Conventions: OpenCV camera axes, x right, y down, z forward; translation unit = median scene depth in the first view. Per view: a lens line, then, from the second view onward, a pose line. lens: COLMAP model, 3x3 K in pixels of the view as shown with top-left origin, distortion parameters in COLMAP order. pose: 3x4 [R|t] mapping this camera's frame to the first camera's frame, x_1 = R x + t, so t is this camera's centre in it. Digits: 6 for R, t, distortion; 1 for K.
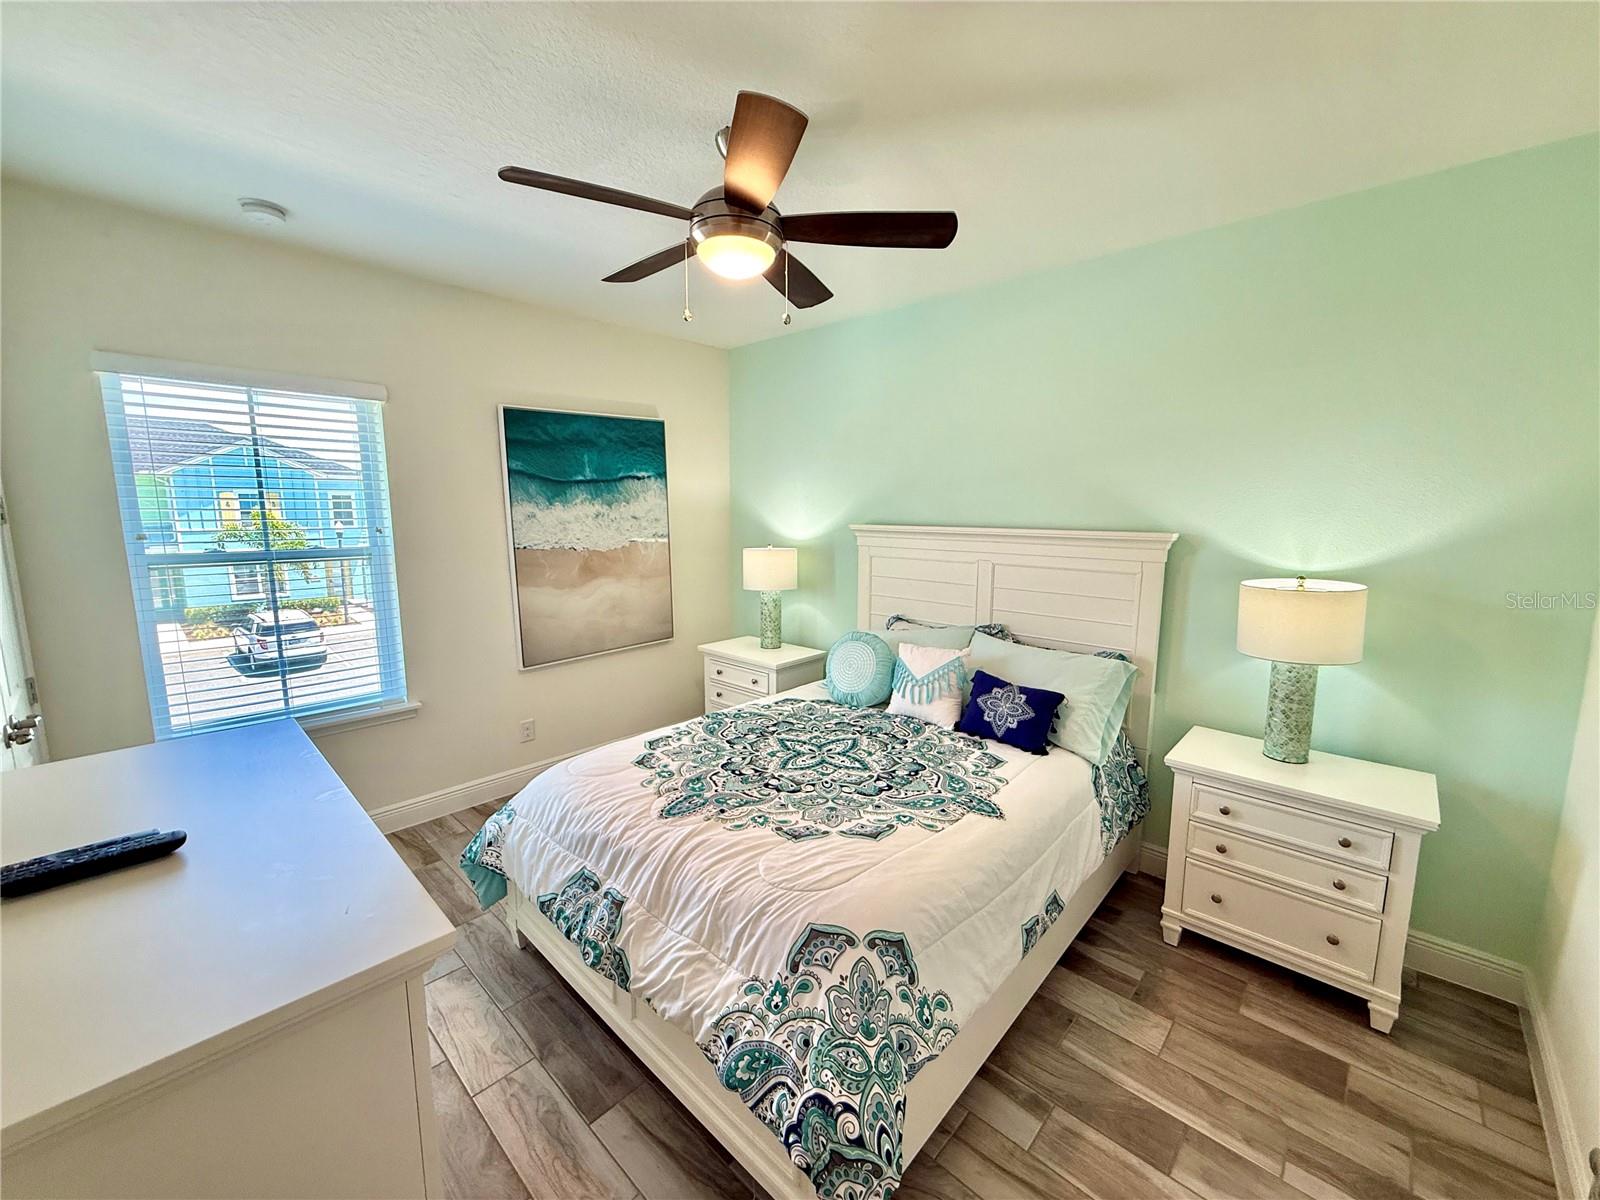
lens RADIAL K [[638.6, 0, 795.0], [0, 638.6, 600.3], [0, 0, 1]] dist [-0.000471, -0.000122]
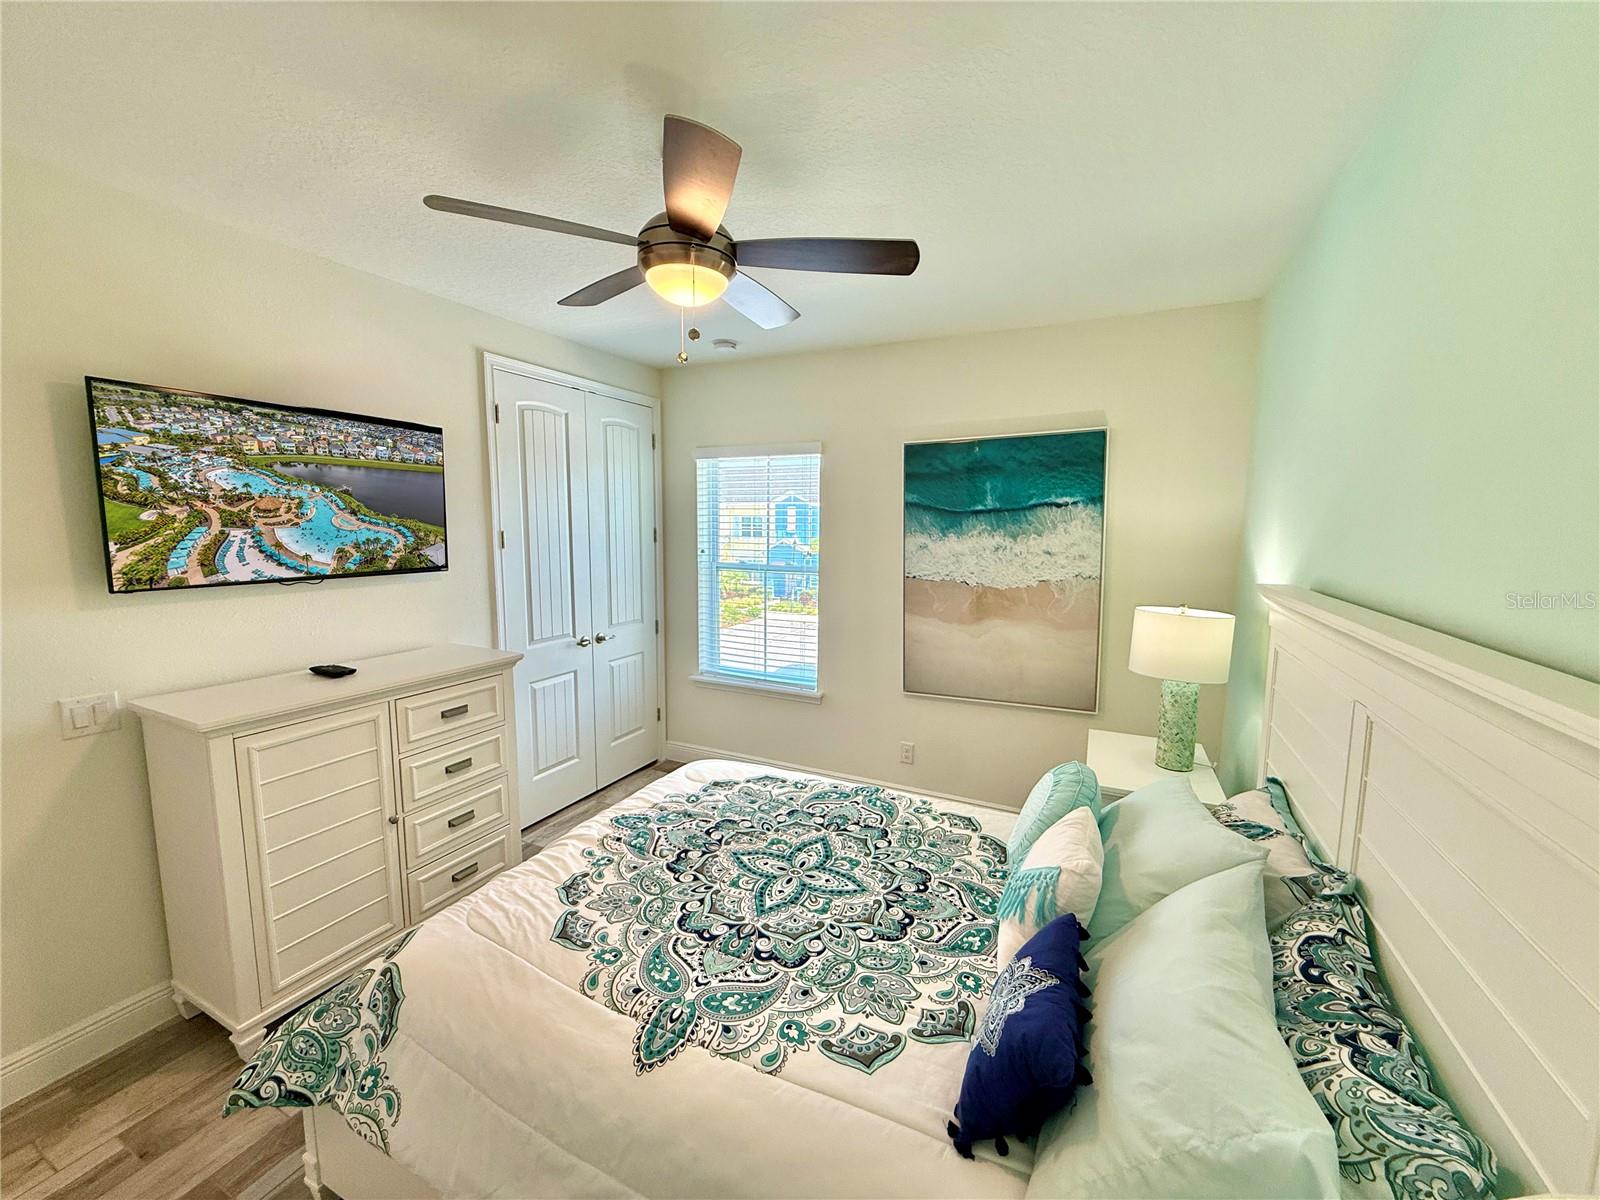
lens RADIAL K [[638.6, 0, 795.0], [0, 638.6, 600.3], [0, 0, 1]] dist [-0.000471, -0.000122]
pose [[0.295967, 0.113445, -0.948438, 0.610383], [-0.147681, 0.986418, 0.071902, -0.111139], [0.943713, 0.118786, 0.308701, 0.615825]]
